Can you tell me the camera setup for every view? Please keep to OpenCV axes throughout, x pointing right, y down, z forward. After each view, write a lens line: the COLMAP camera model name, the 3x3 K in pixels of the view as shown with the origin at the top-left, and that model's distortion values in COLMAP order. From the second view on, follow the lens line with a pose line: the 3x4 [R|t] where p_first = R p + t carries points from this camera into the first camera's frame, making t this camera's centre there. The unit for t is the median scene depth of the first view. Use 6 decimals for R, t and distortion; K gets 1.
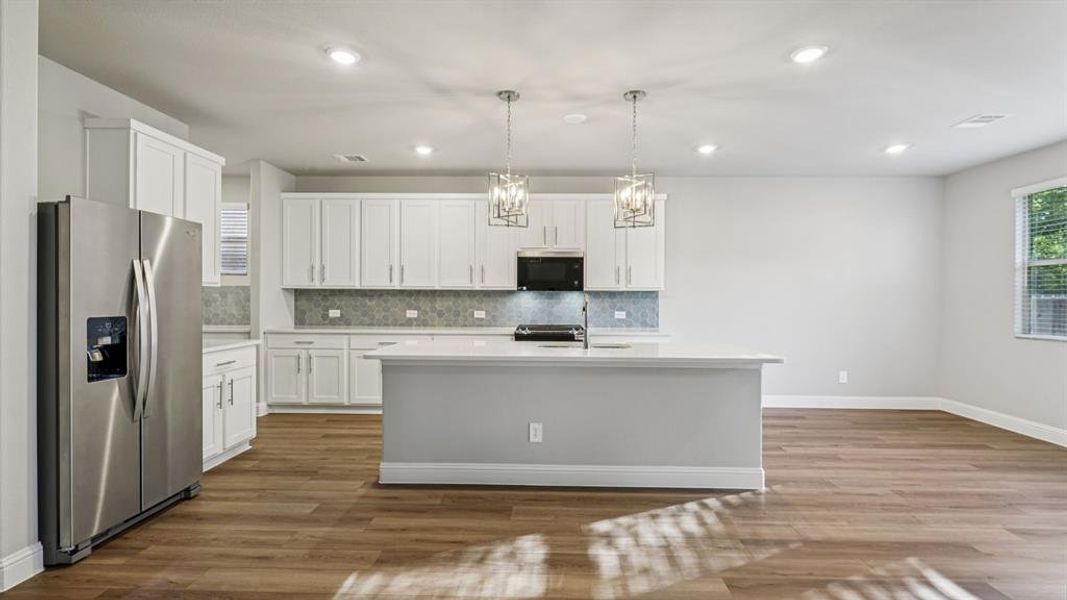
lens RADIAL K [[500.3, 0, 533.5], [0, 500.3, 300.0], [0, 0, 1]] dist [0.003744, 0.000033]
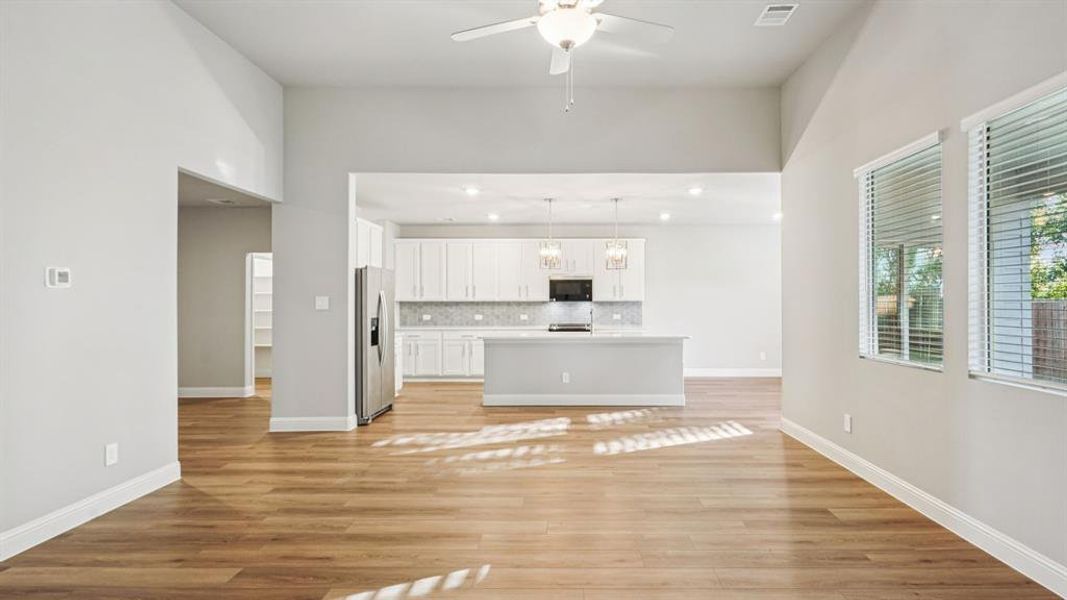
lens RADIAL K [[509.2, 0, 563.8], [0, 509.2, 301.1], [0, 0, 1]] dist [0.002307, -0.000015]
pose [[0.999509, -0.007573, 0.030411, -0.035928], [0.007840, 0.999931, -0.008695, -0.005662], [-0.030343, 0.008929, 0.999500, -0.567716]]
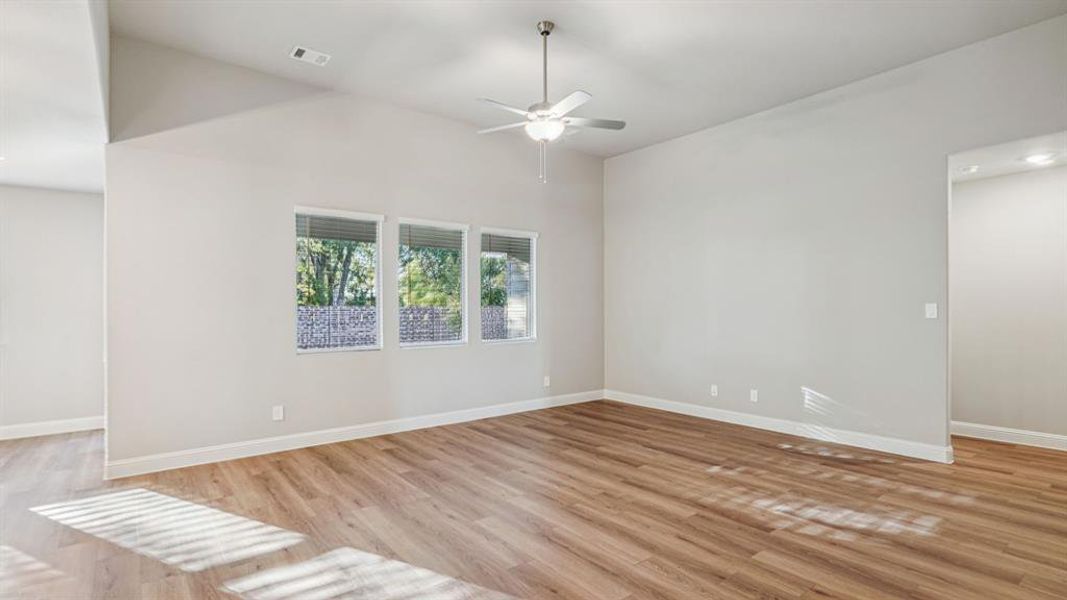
lens RADIAL K [[500.3, 0, 533.5], [0, 500.3, 300.0], [0, 0, 1]] dist [0.003744, 0.000033]
pose [[-0.640111, 0.015141, 0.768133, -0.541367], [0.007157, 0.999880, -0.013745, -0.013378], [-0.768249, -0.003300, -0.640143, 0.351895]]
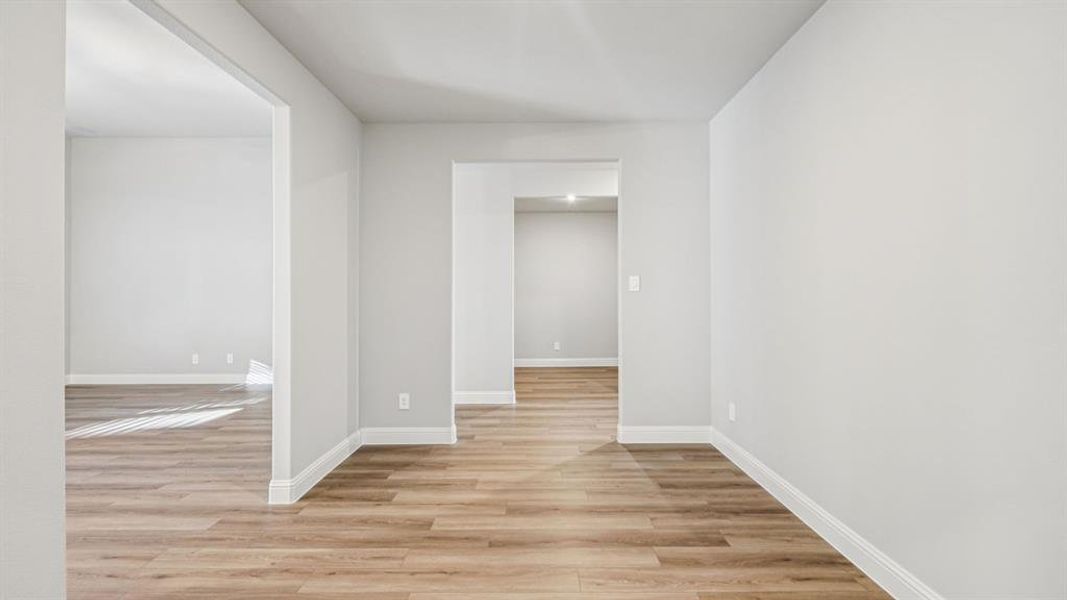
lens RADIAL K [[500.3, 0, 533.5], [0, 500.3, 300.0], [0, 0, 1]] dist [0.003744, 0.000033]
pose [[-0.999750, -0.006128, -0.021518, -0.789376], [-0.006333, 0.999935, 0.009465, 0.001696], [0.021458, 0.009599, -0.999724, 0.652688]]
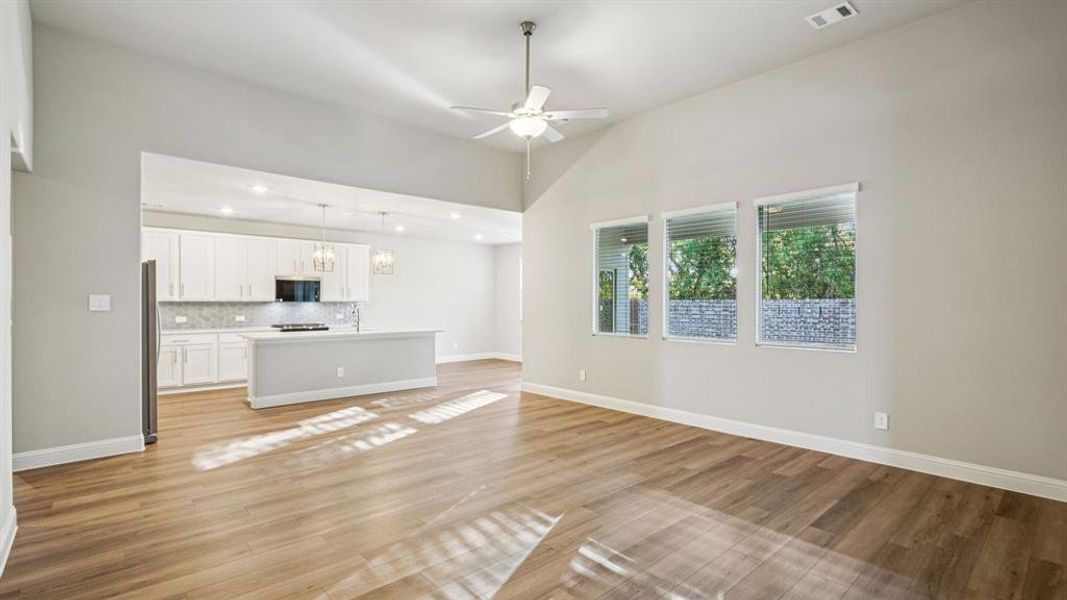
lens RADIAL K [[490.3, 0, 538.7], [0, 490.3, 304.5], [0, 0, 1]] dist [0.002554, 0.000321]
pose [[0.719950, -0.008752, 0.693971, -0.489012], [0.008537, 0.999957, 0.003754, -0.008803], [-0.693973, 0.003222, 0.719993, -0.617444]]
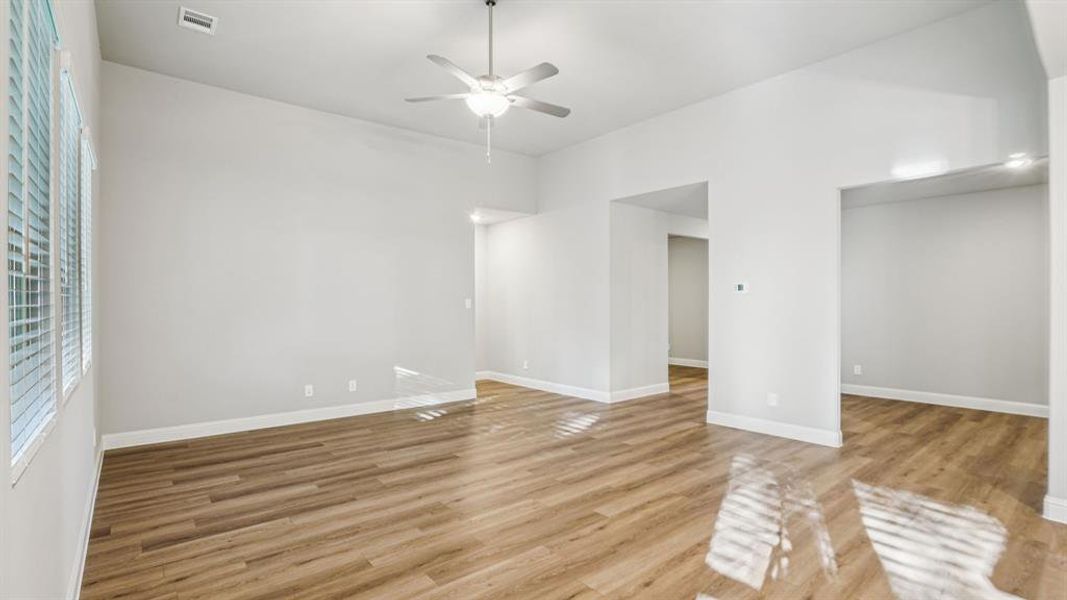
lens RADIAL K [[497.5, 0, 533.5], [0, 497.5, 300.0], [0, 0, 1]] dist [-0.037973, 0.000301]
pose [[-0.752704, -0.008255, -0.658307, 0.351994], [-0.006496, 0.999966, -0.005112, -0.009724], [0.658327, 0.000428, -0.752732, 0.398325]]
